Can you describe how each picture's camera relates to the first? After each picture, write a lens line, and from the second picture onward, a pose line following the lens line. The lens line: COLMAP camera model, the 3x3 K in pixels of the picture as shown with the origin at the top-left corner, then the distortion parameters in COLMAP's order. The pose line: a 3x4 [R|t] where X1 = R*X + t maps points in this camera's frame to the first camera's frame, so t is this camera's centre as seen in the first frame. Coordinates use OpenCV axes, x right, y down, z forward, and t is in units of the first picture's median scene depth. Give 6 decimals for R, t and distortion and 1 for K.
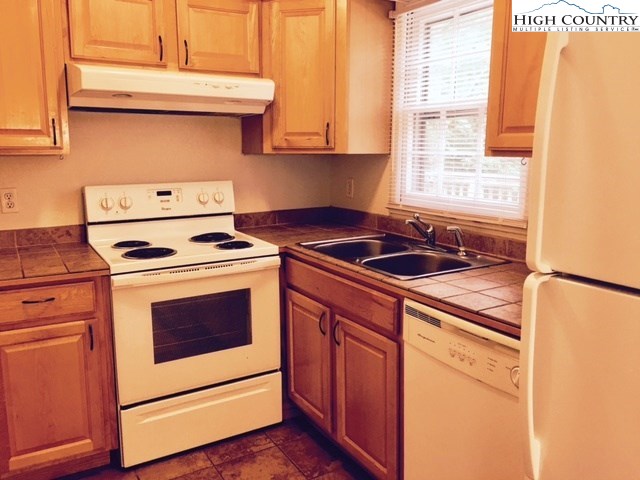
lens RADIAL K [[554.0, 0, 322.8], [0, 554.0, 237.3], [0, 0, 1]] dist [0.037217, -0.043583]
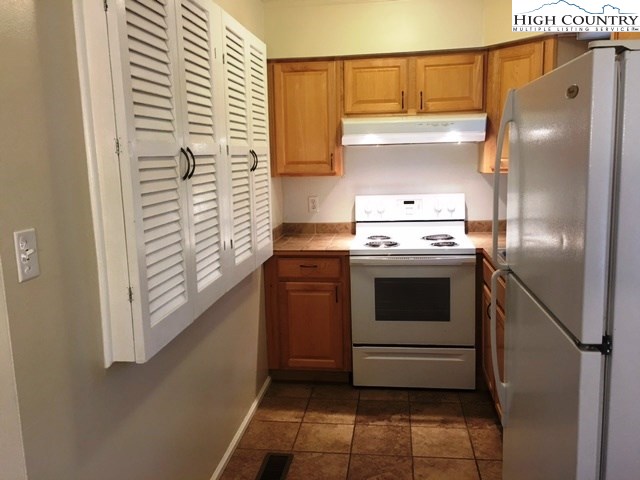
lens RADIAL K [[554.0, 0, 320.0], [0, 554.0, 240.3], [0, 0, 1]] dist [0.037217, -0.043583]
pose [[0.775572, 0.075352, -0.626746, 0.444916], [-0.075288, 0.996805, 0.026677, -0.007703], [0.626753, 0.026496, 0.778767, -0.210388]]
